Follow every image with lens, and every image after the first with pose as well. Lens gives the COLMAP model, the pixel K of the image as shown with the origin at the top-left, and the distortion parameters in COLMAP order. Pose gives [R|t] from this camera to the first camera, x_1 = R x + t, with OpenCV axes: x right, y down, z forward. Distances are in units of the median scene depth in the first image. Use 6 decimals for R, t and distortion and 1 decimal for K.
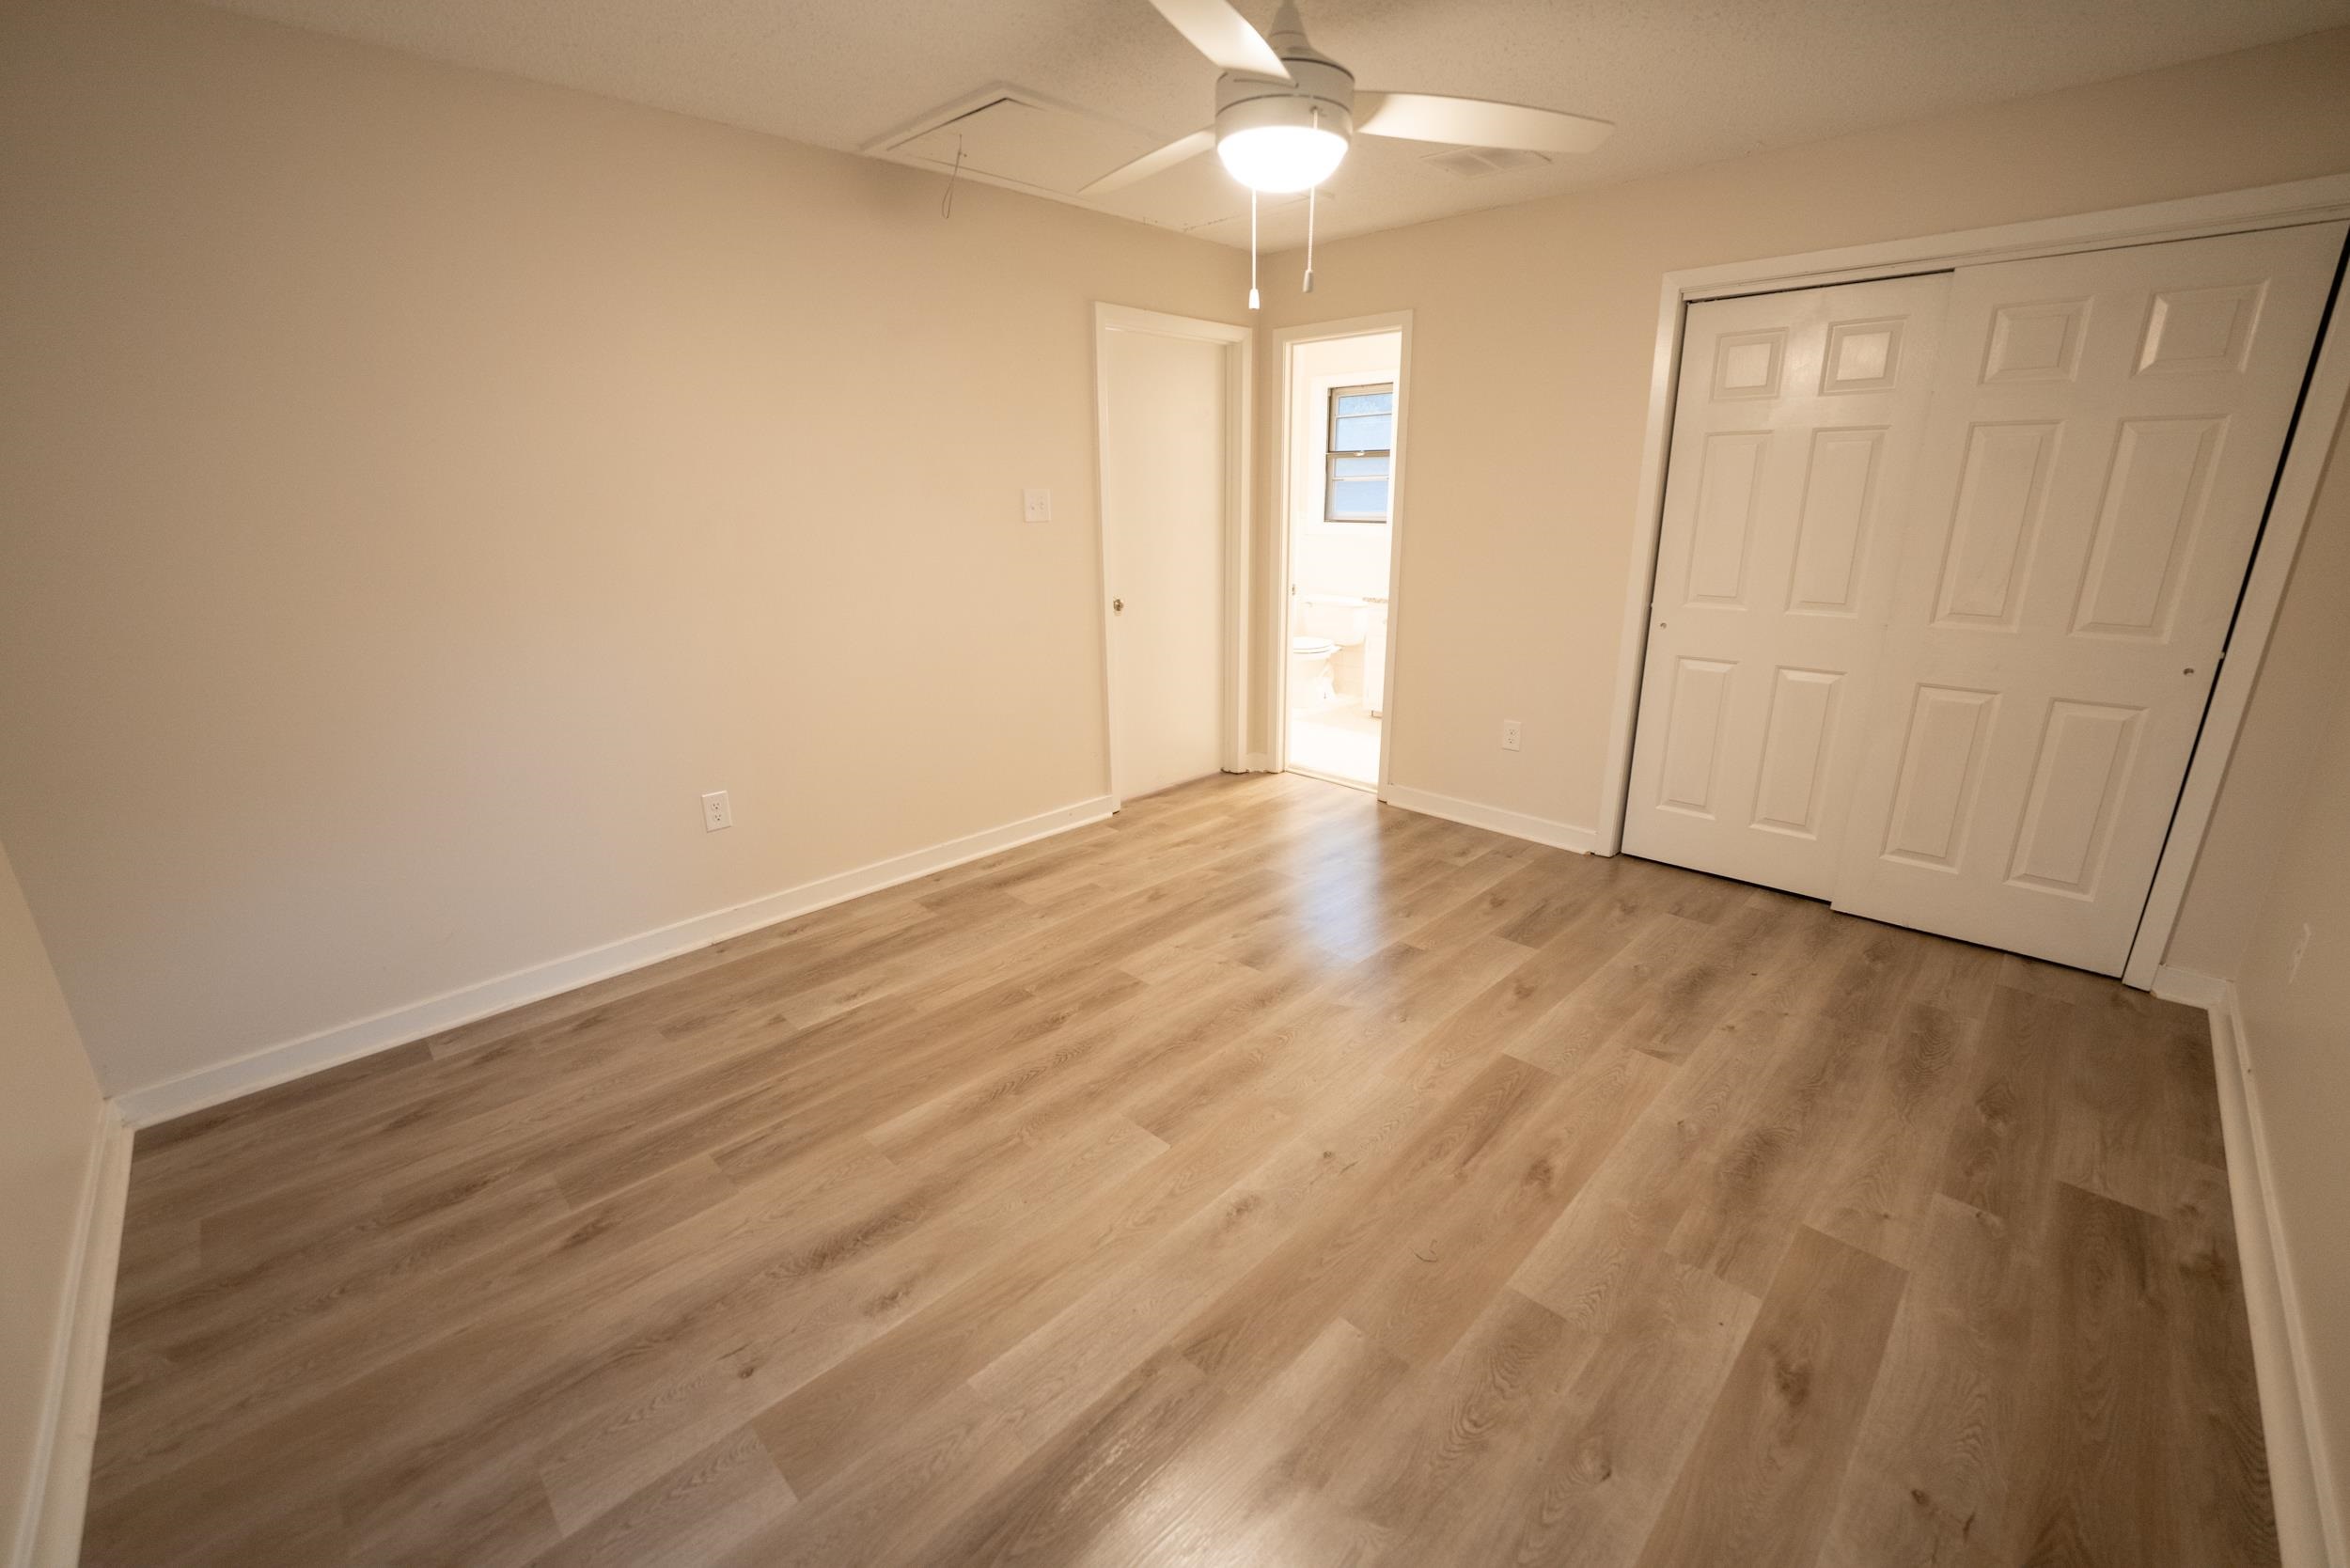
lens RADIAL K [[972.6, 0, 1176.3], [0, 972.6, 781.3], [0, 0, 1]] dist [-0.020592, -0.000155]
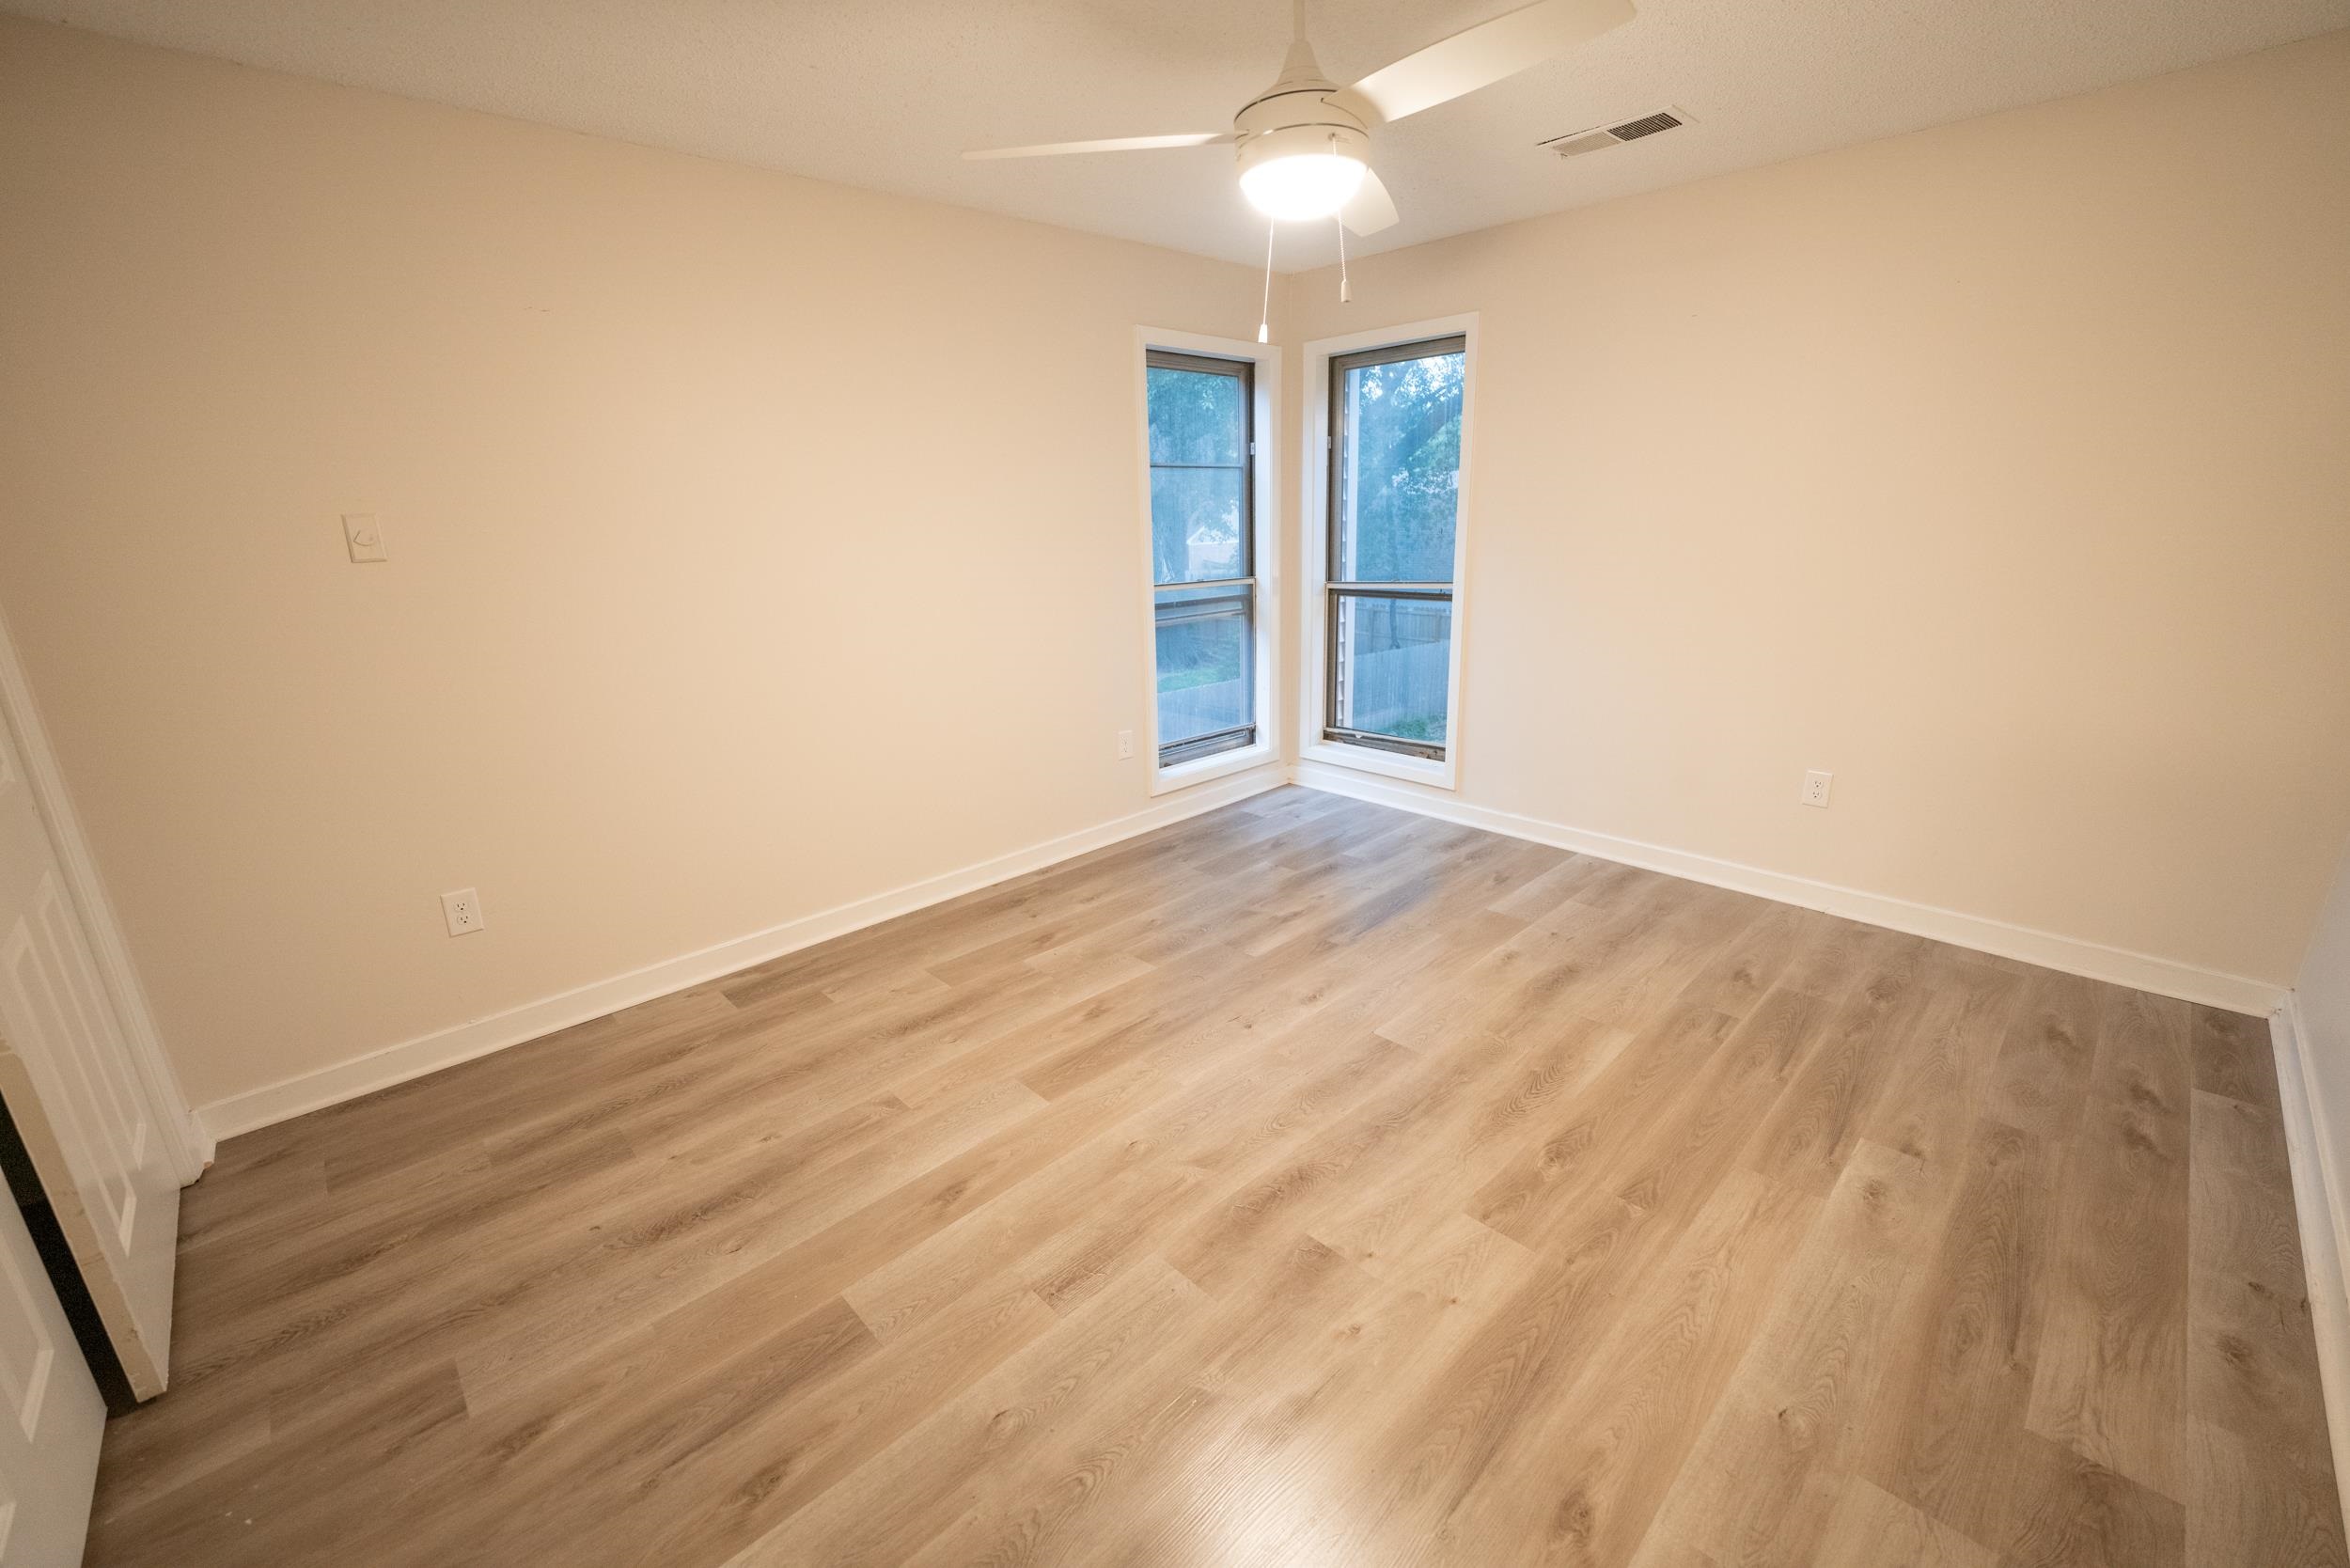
lens RADIAL K [[935.3, 0, 1175.0], [0, 935.3, 784.0], [0, 0, 1]] dist [-0.016418, -0.000179]
pose [[-0.998662, 0.027904, 0.043549, 0.171391], [0.047165, 0.836880, 0.545351, -0.507014], [-0.021228, 0.546675, -0.837076, 1.676442]]
